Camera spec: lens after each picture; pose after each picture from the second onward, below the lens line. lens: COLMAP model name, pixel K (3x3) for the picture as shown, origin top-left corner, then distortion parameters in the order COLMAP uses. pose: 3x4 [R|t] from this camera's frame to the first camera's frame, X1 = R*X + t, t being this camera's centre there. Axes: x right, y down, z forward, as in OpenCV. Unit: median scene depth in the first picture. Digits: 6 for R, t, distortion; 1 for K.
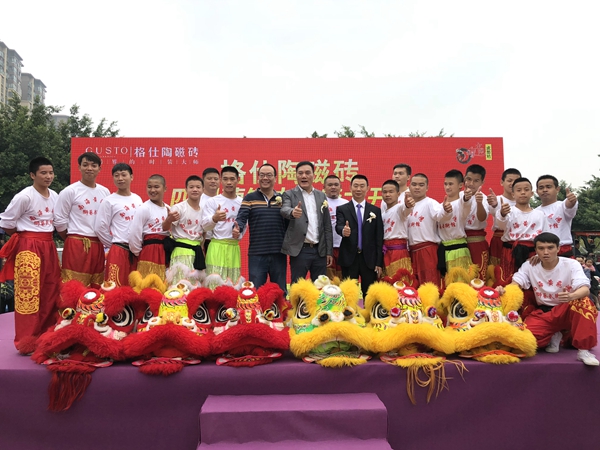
lens RADIAL K [[499.0, 0, 300.0], [0, 499.0, 225.0], [0, 0, 1]] dist [0.066987, -0.013900]
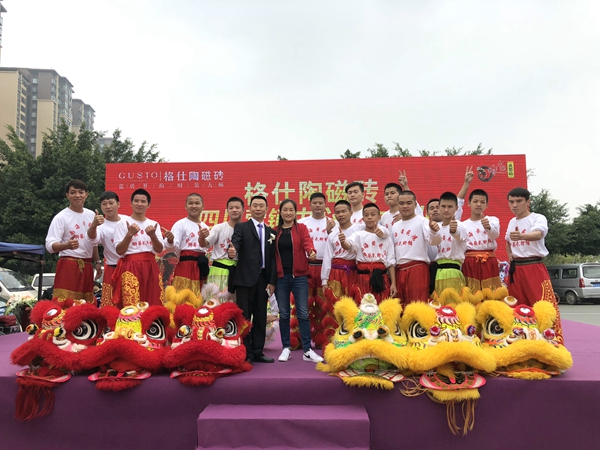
lens RADIAL K [[499.6, 0, 301.2], [0, 499.6, 241.3], [0, 0, 1]] dist [0.081421, -0.076880]
pose [[0.996859, -0.007987, -0.078794, 0.040016], [0.007919, 0.999968, -0.001170, -0.005093], [0.078801, 0.000543, 0.996890, -0.028623]]
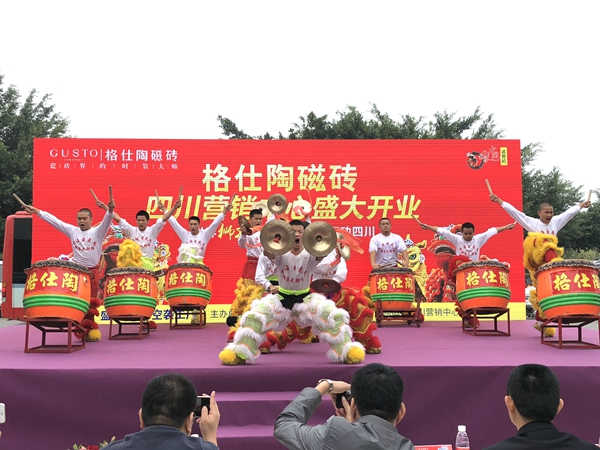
lens RADIAL K [[697.5, 0, 300.0], [0, 697.5, 225.0], [0, 0, 1]] dist [0.140511, -0.025697]
pose [[0.999930, 0.003795, 0.011205, 0.001130], [-0.003762, 0.999989, -0.002911, -0.018757], [-0.011216, 0.002869, 0.999933, -0.244801]]
